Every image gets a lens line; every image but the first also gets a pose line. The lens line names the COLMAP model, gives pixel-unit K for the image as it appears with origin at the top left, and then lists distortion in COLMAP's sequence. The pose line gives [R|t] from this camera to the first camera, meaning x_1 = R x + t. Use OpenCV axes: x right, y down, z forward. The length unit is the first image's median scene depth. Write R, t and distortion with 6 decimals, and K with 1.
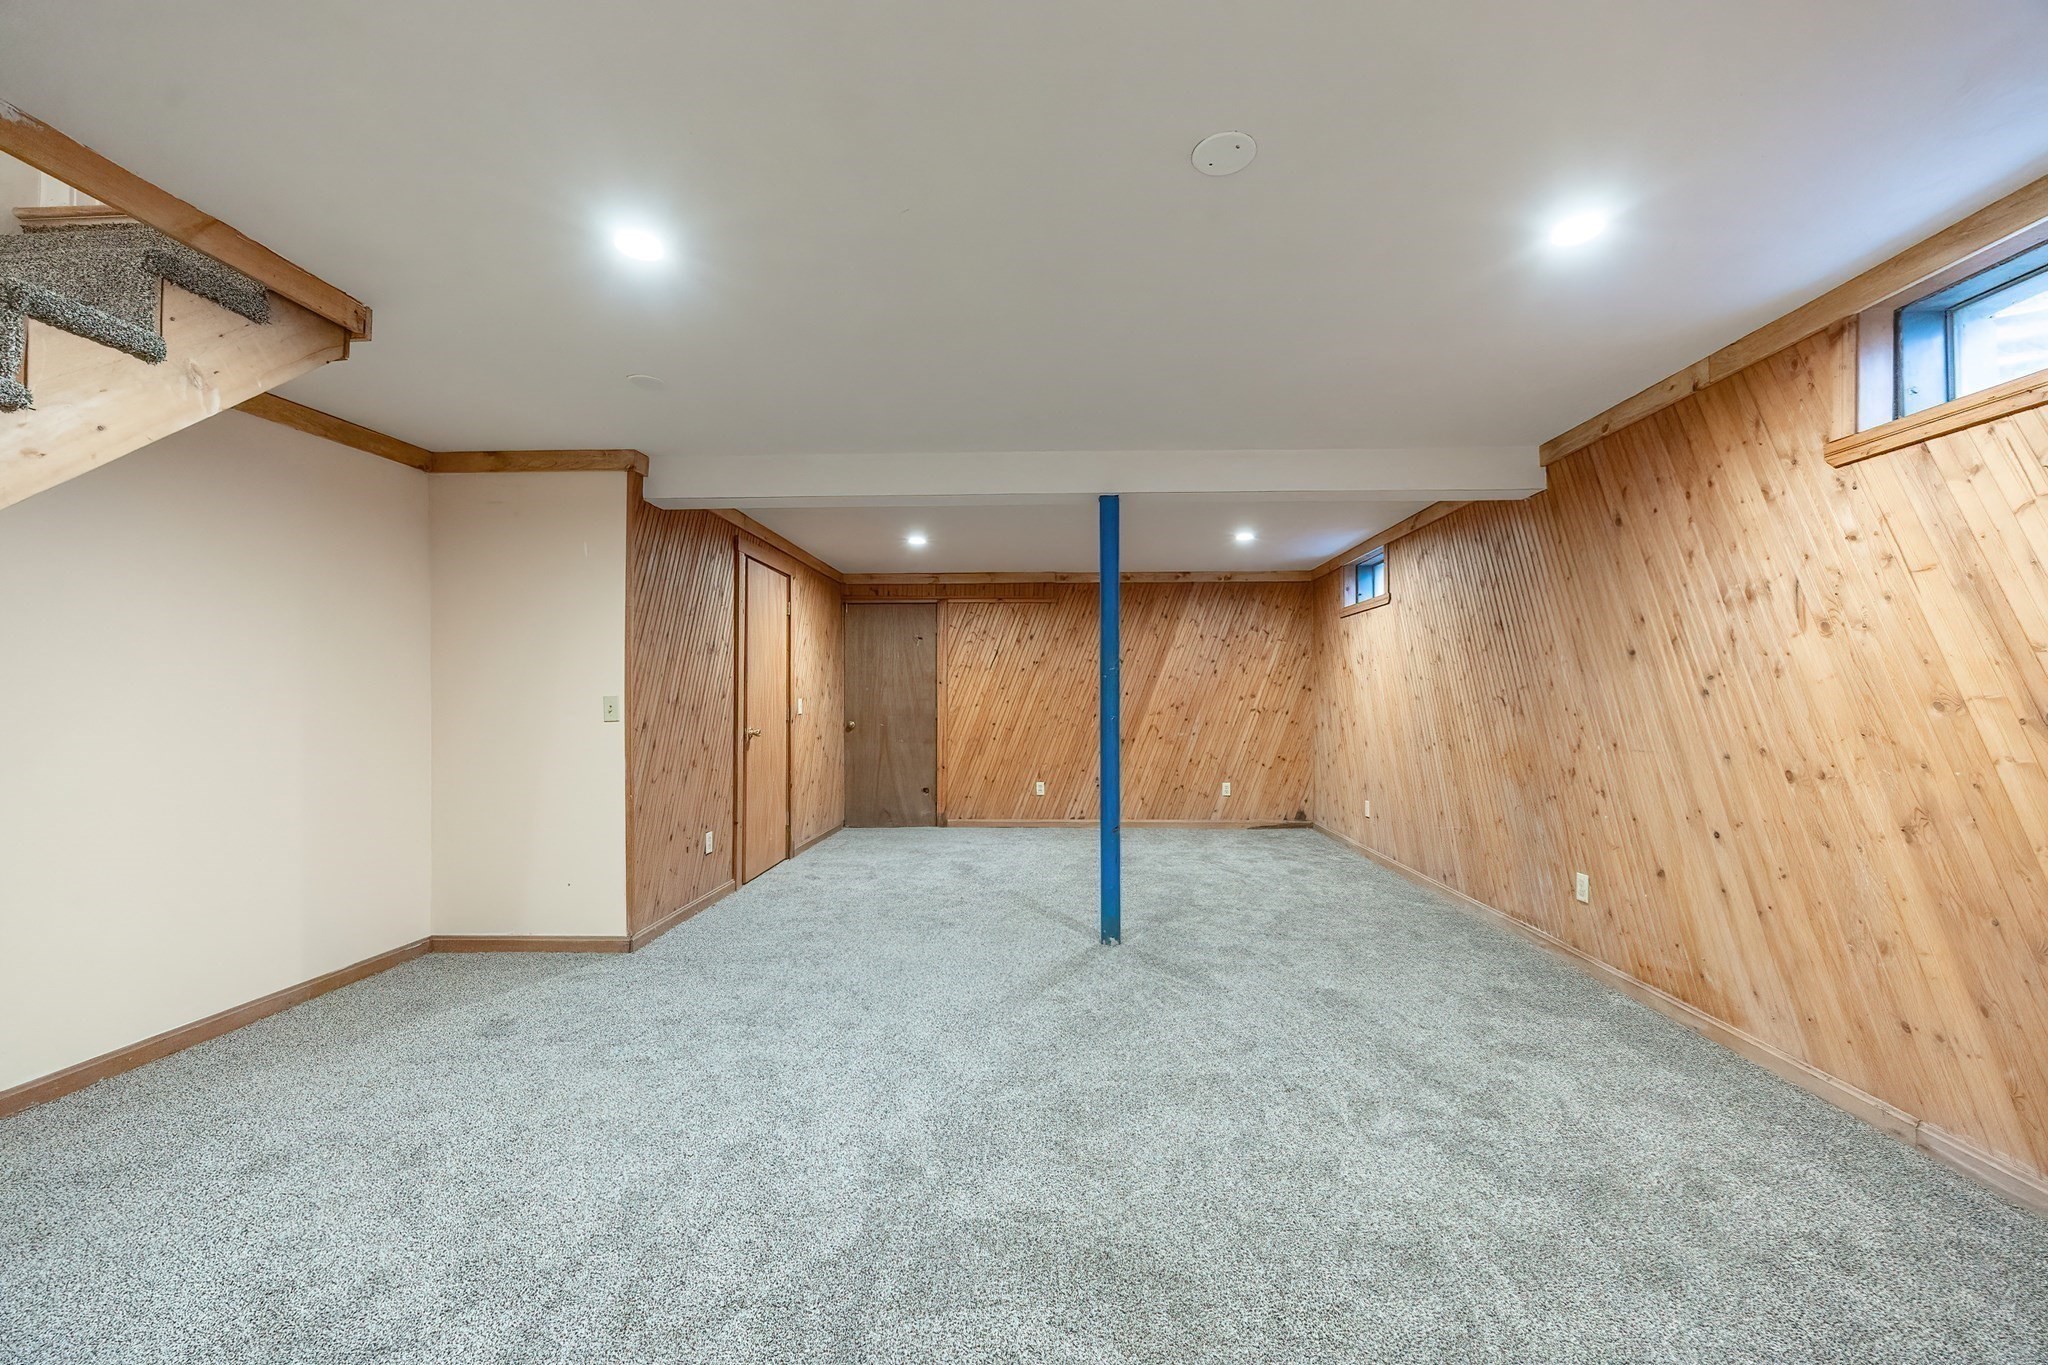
lens RADIAL K [[789.2, 0, 1041.0], [0, 789.2, 689.6], [0, 0, 1]] dist [-0.001548, -0.000436]
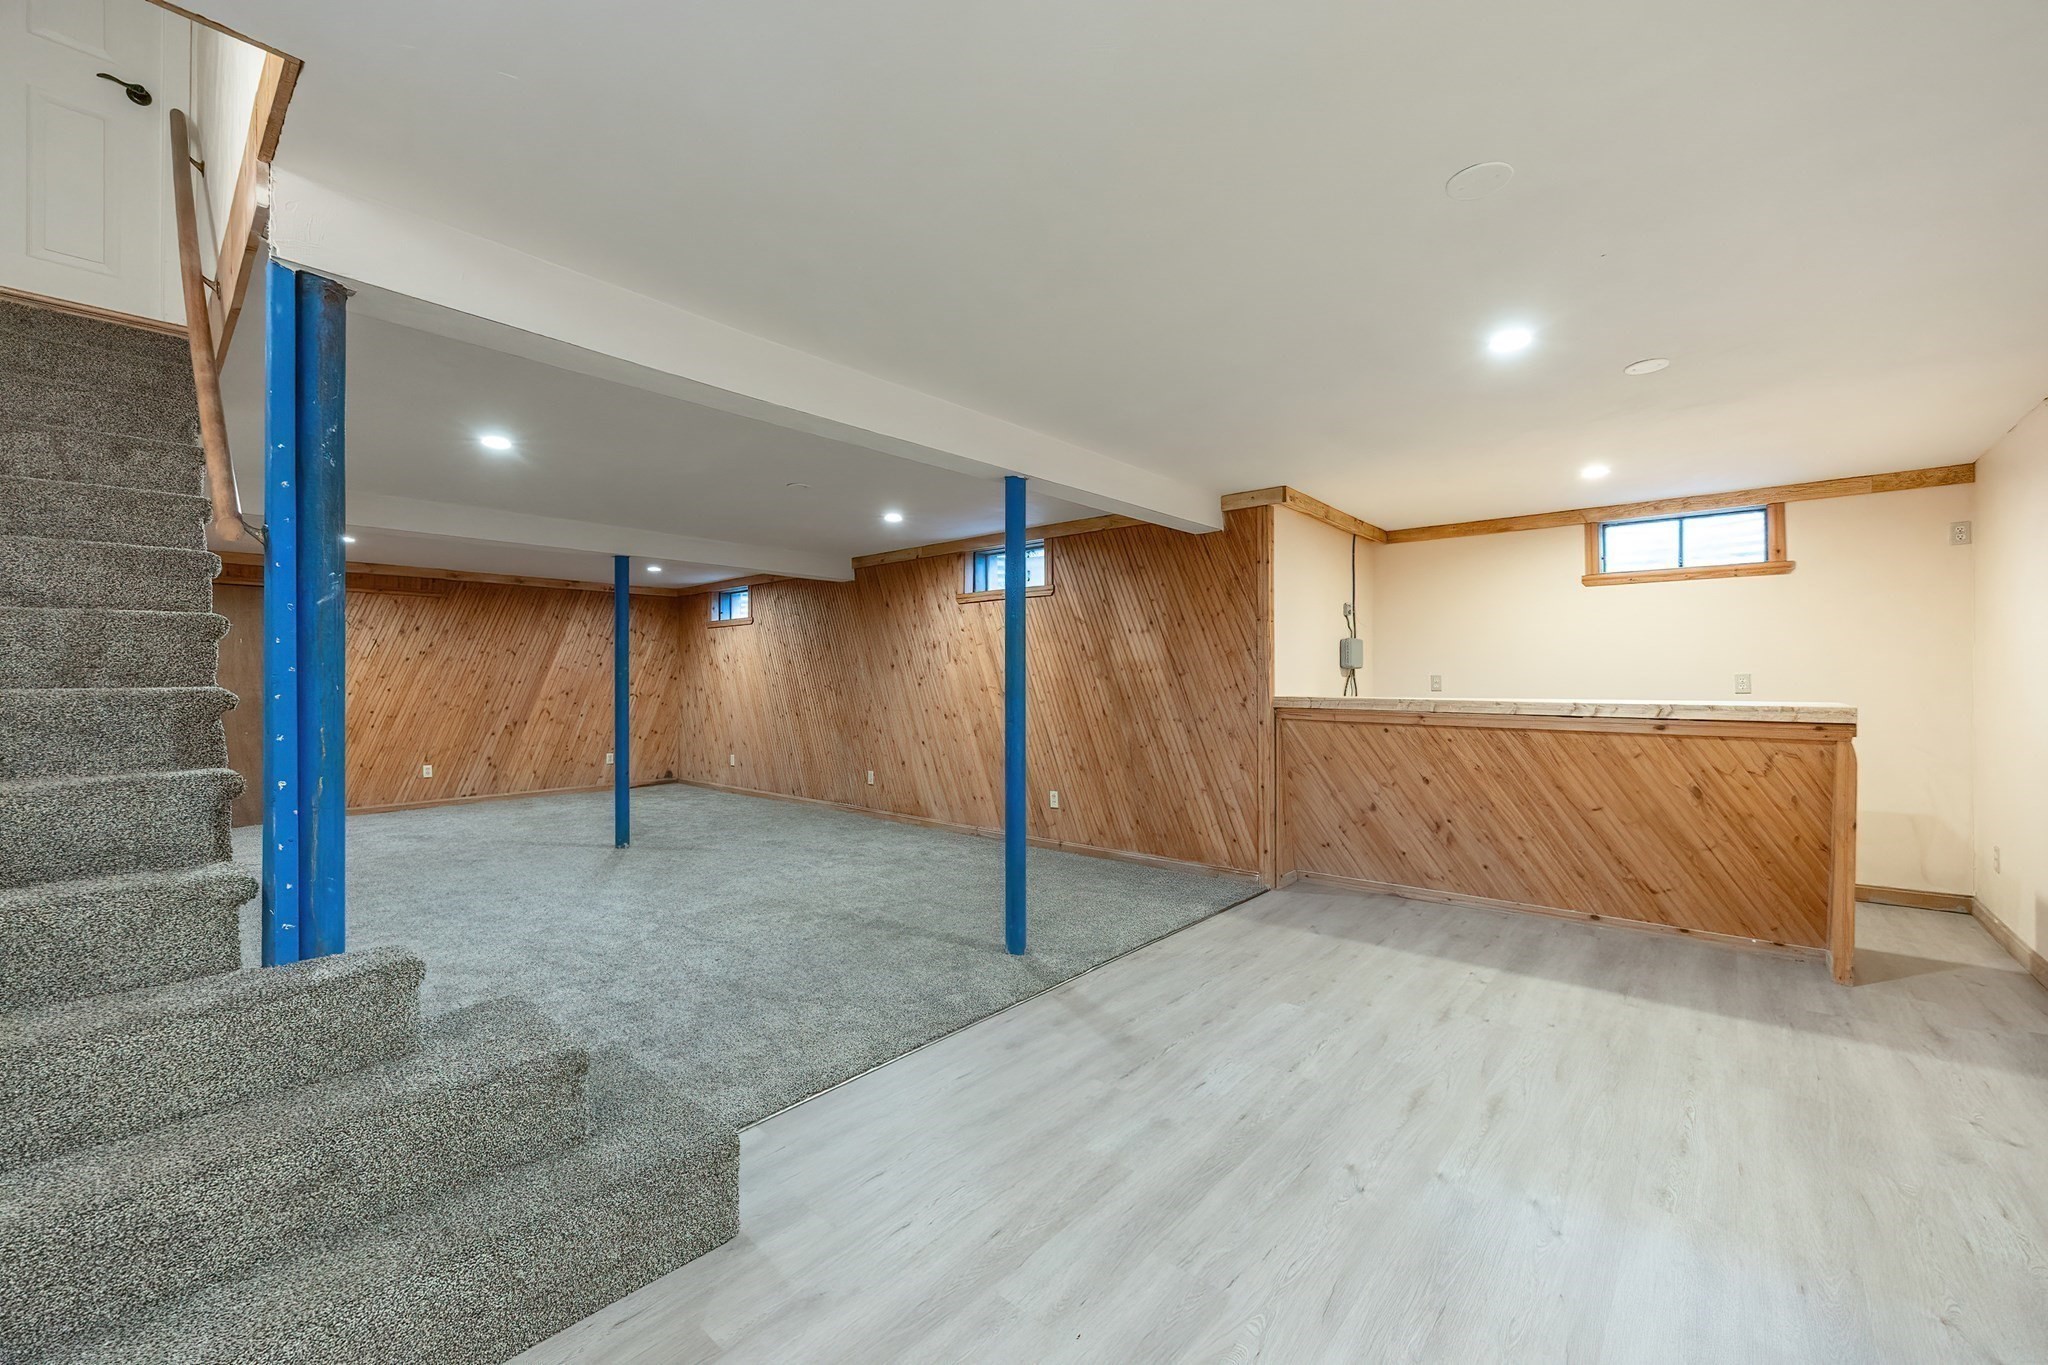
lens RADIAL K [[789.2, 0, 1041.0], [0, 789.2, 689.6], [0, 0, 1]] dist [-0.001548, -0.000436]
pose [[0.624166, -0.009648, 0.781232, -0.602350], [-0.007607, 0.999801, 0.018425, -0.020648], [-0.781255, -0.017443, 0.623968, -0.591116]]
